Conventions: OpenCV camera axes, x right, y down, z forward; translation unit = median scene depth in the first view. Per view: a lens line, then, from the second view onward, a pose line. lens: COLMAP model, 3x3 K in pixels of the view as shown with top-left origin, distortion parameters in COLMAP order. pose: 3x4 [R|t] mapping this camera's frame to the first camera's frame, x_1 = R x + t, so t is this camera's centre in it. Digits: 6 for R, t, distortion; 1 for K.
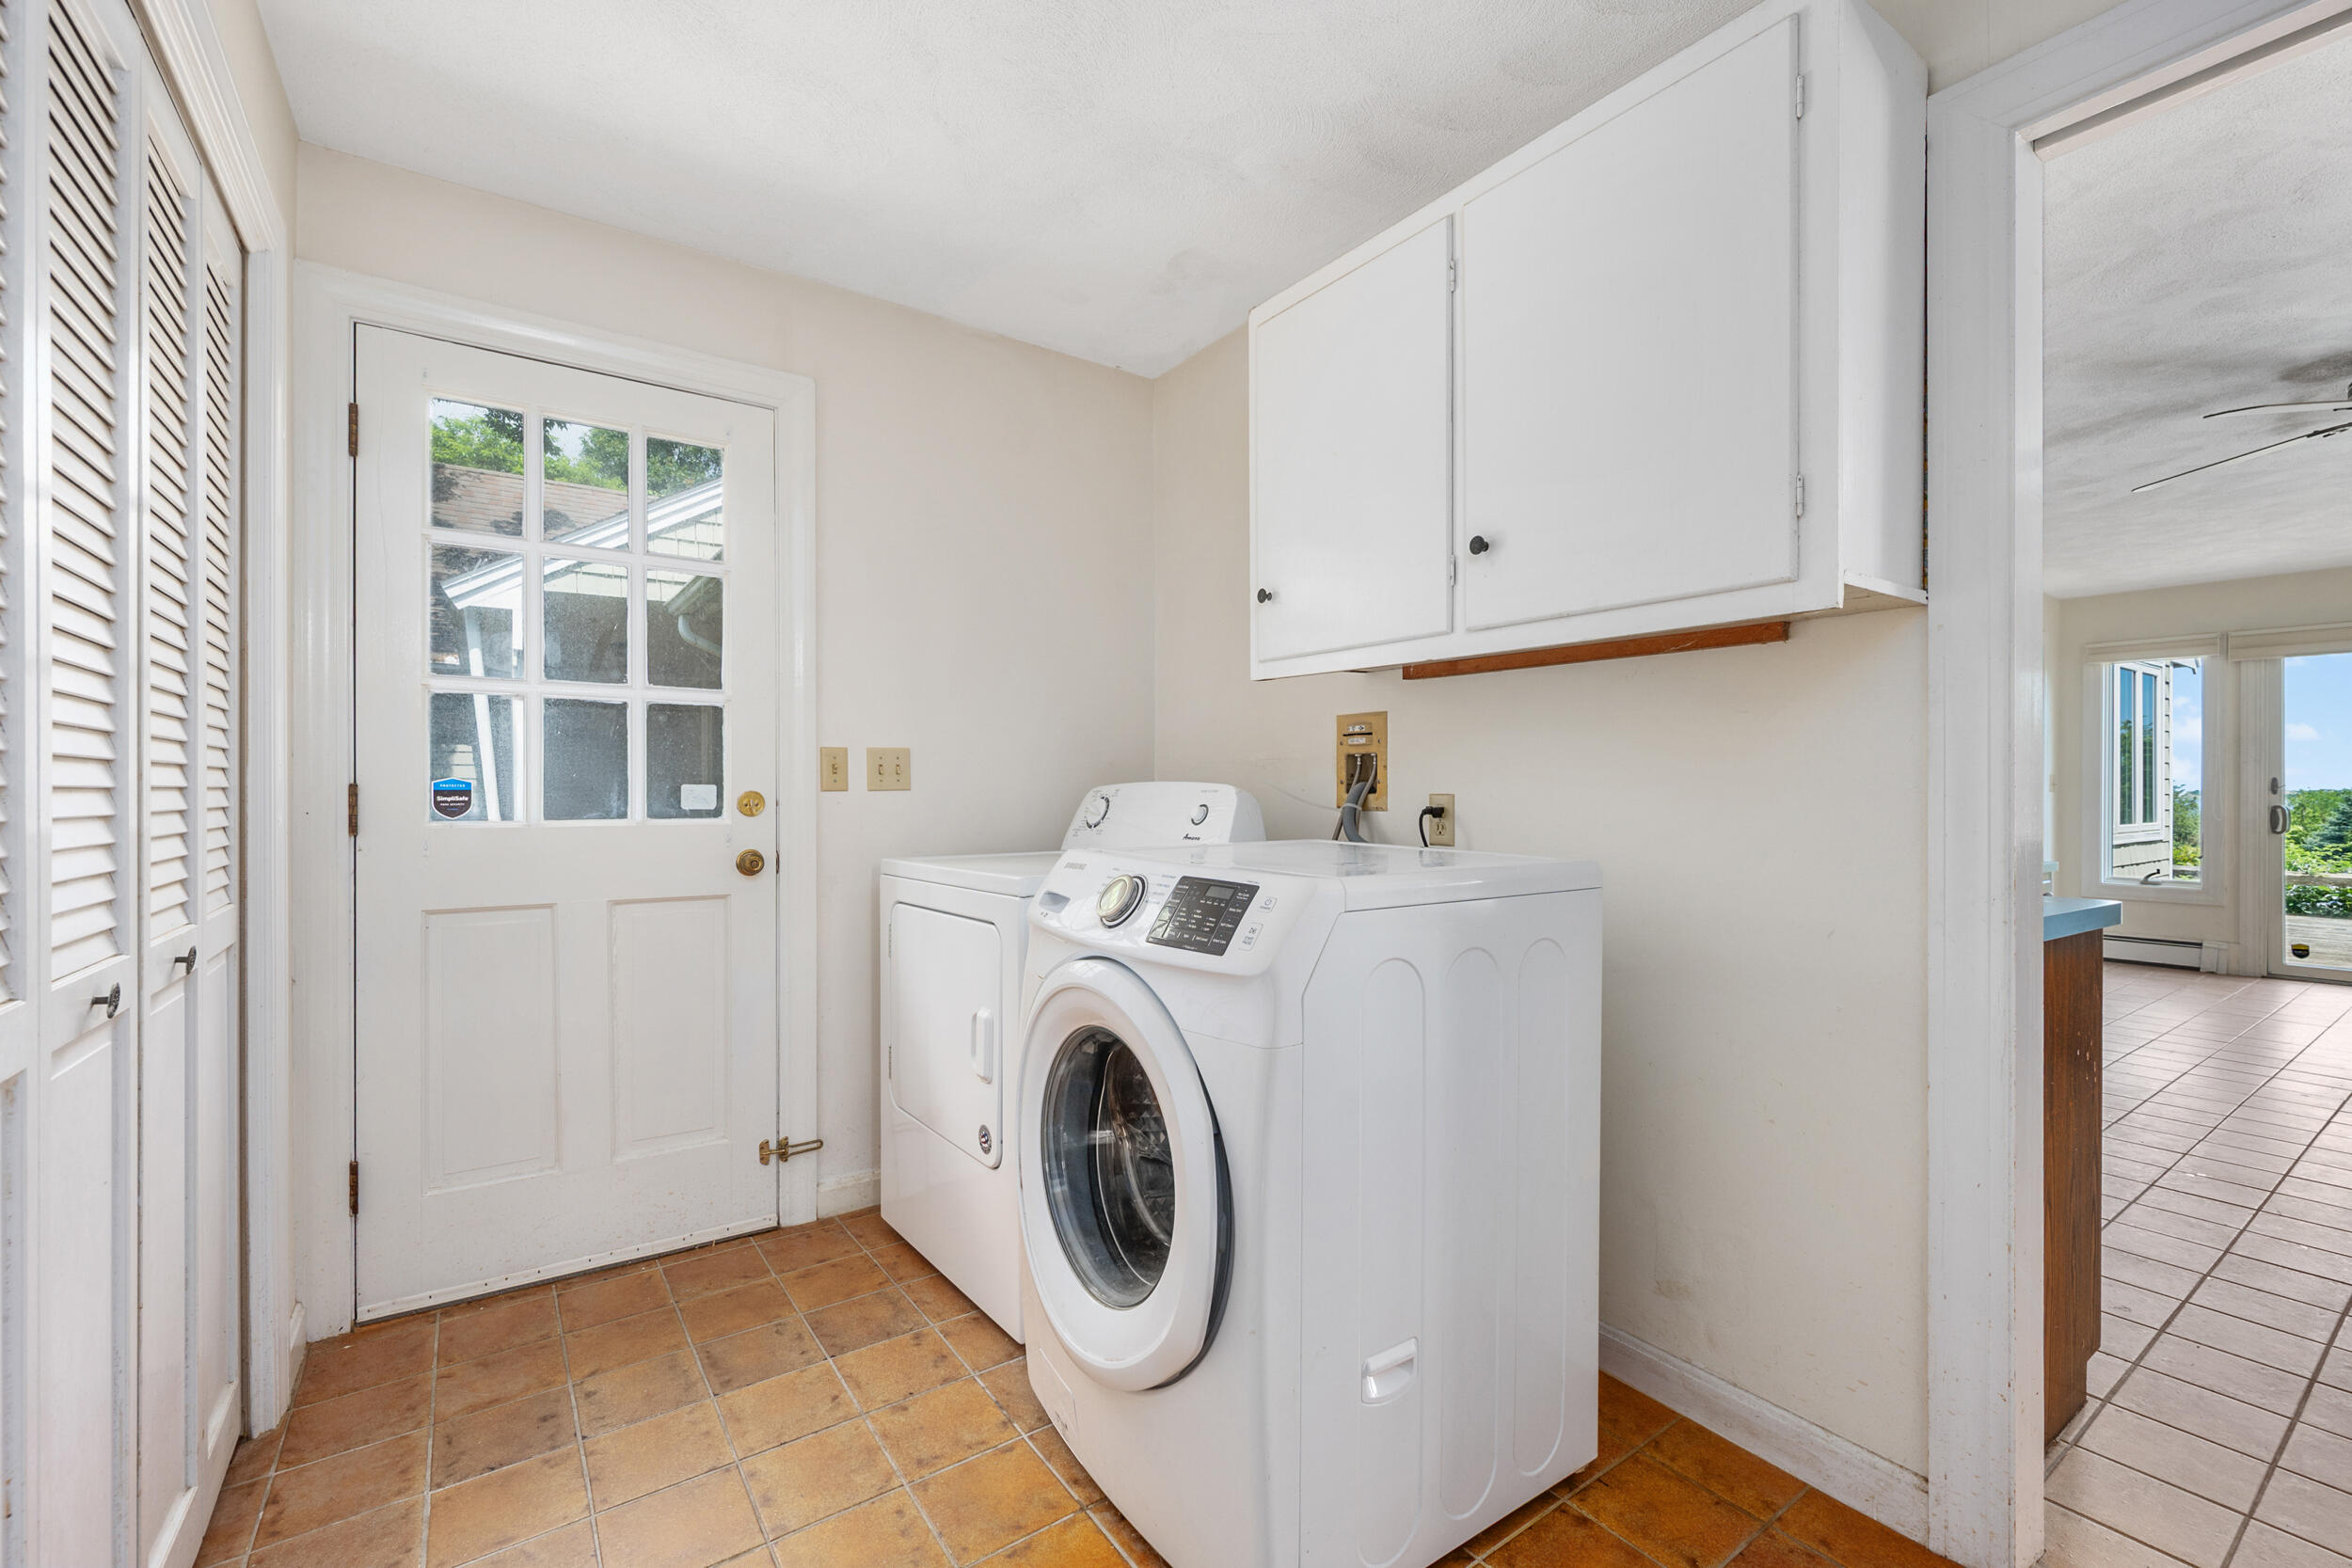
lens RADIAL K [[992.0, 0, 1181.5], [0, 992.0, 791.6], [0, 0, 1]] dist [0.000309, 0.000092]
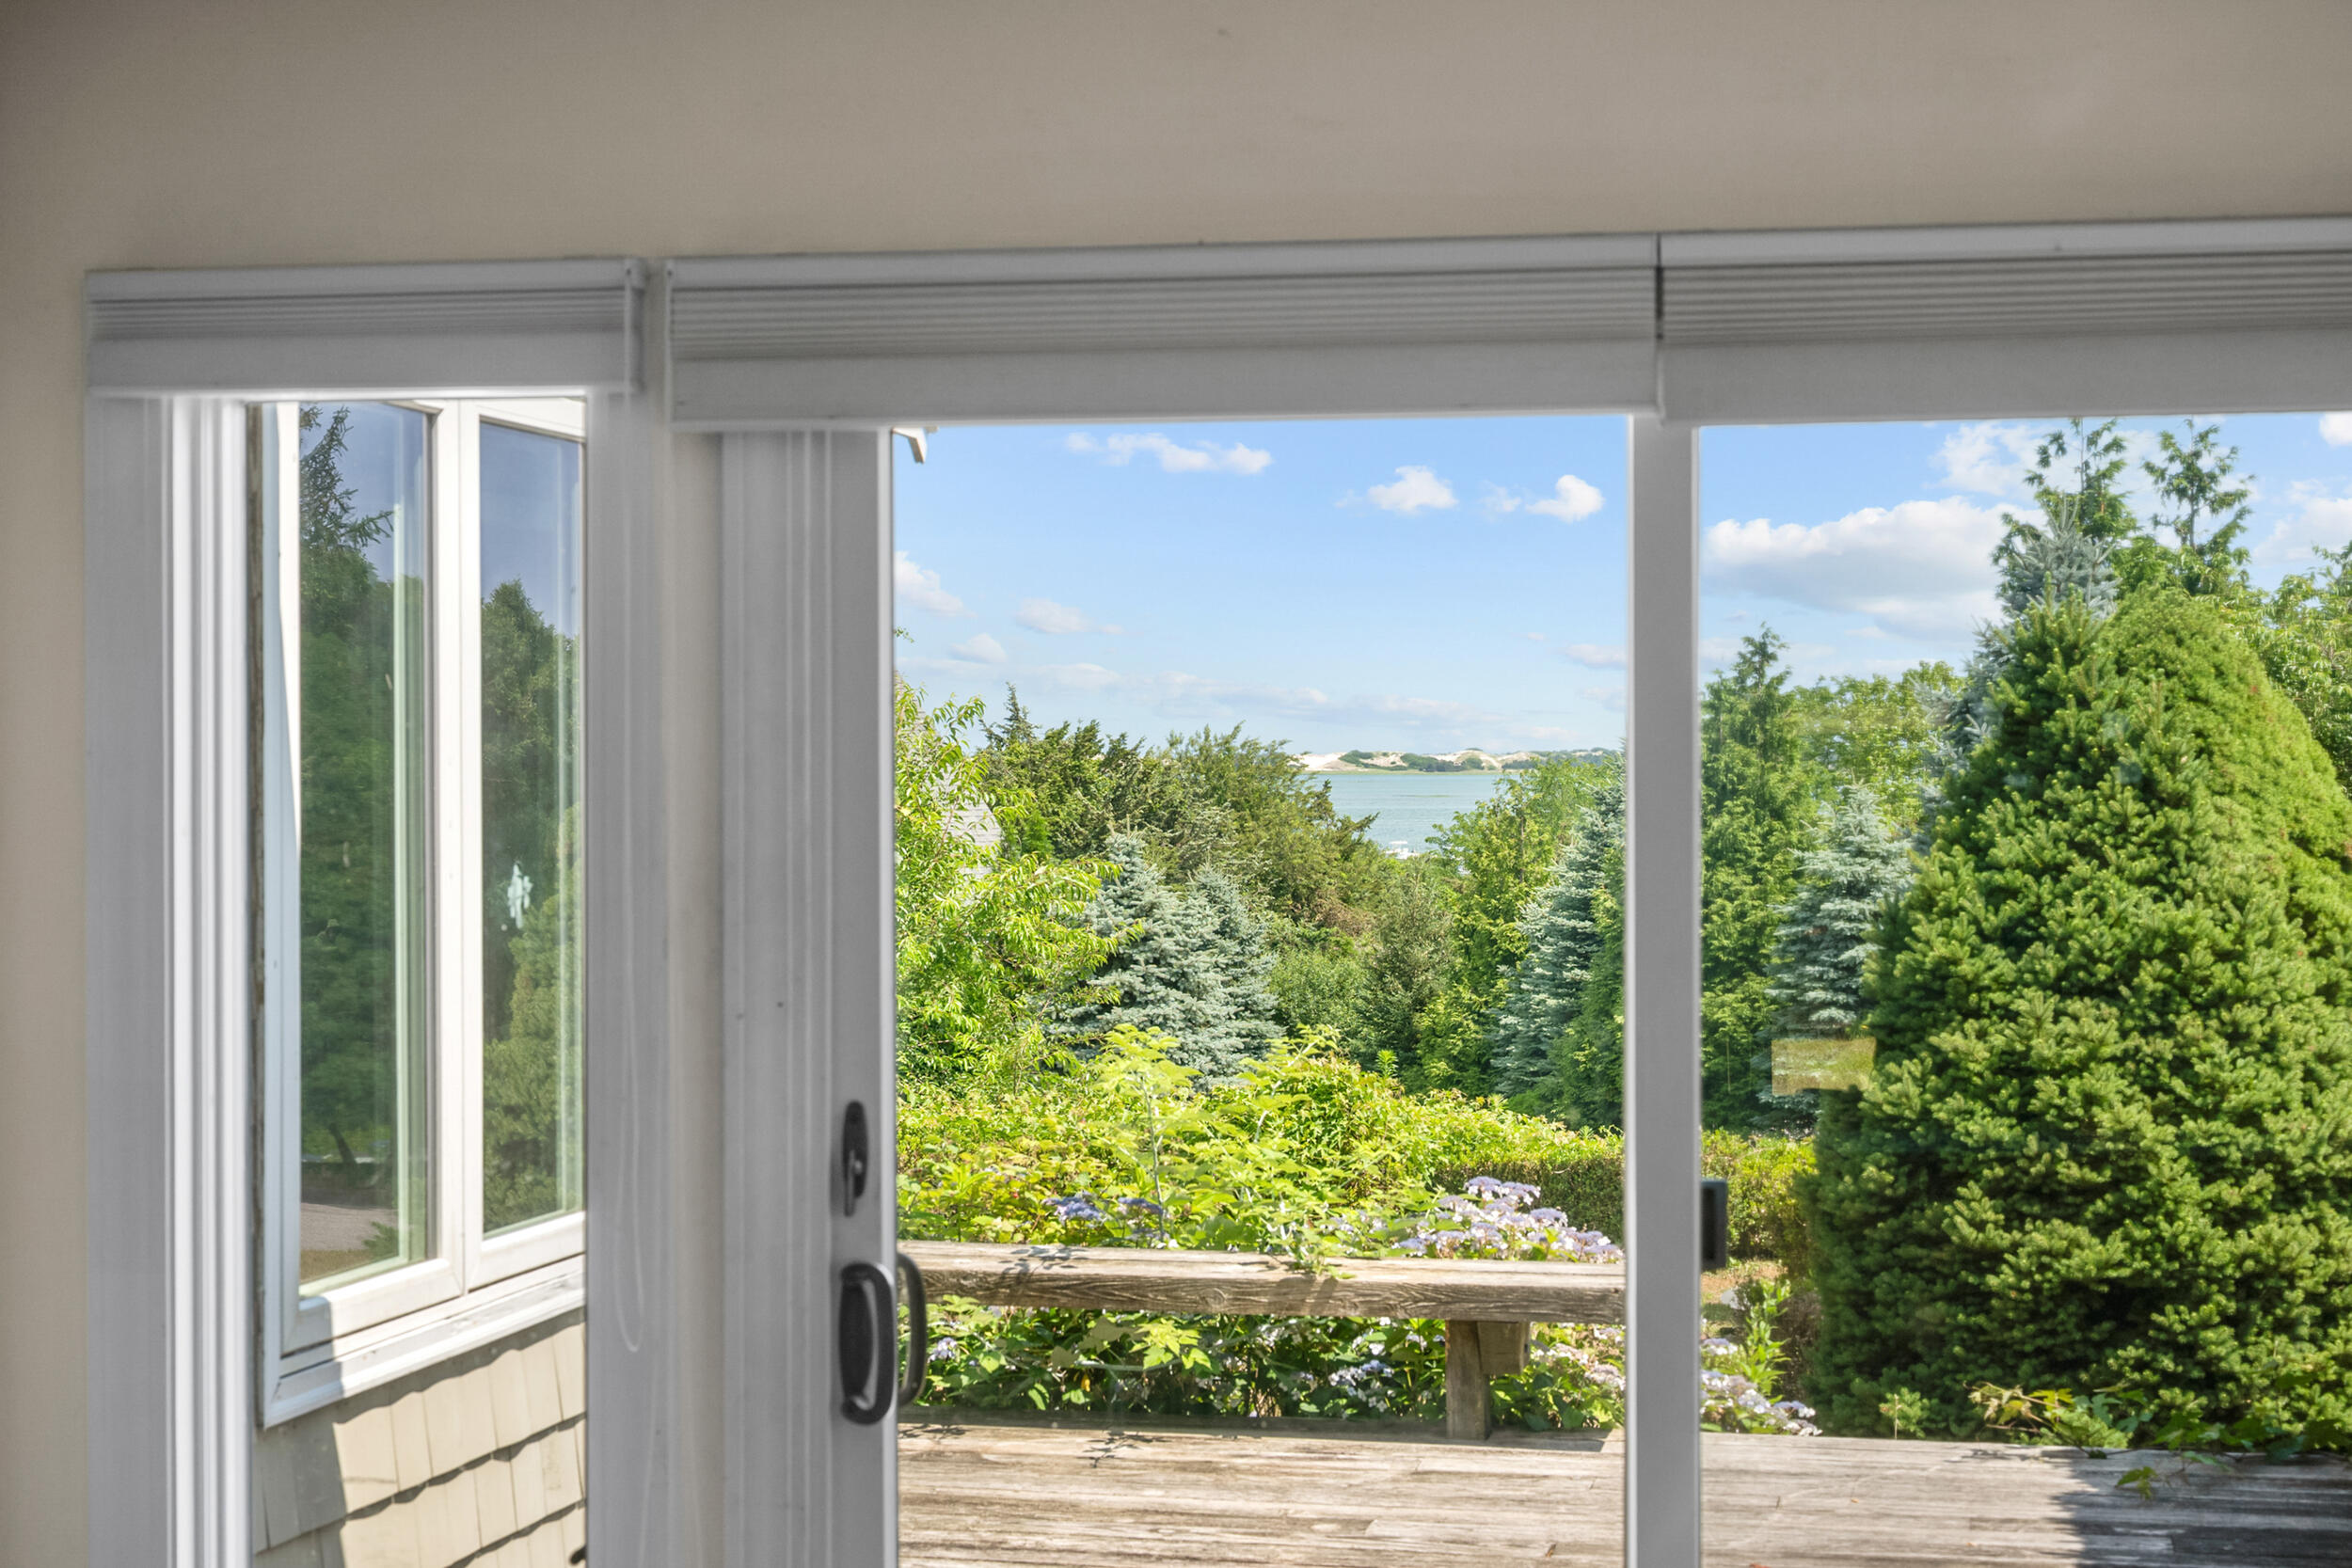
lens RADIAL K [[3966.0, 0, 1171.9], [0, 3966.0, 833.7], [0, 0, 1]] dist [0.028702, 0.042701]
pose [[0.729352, -0.017287, 0.683920, 0.647944], [0.004000, 0.999771, 0.021005, -0.074007], [-0.684127, -0.012585, 0.729255, 0.442127]]
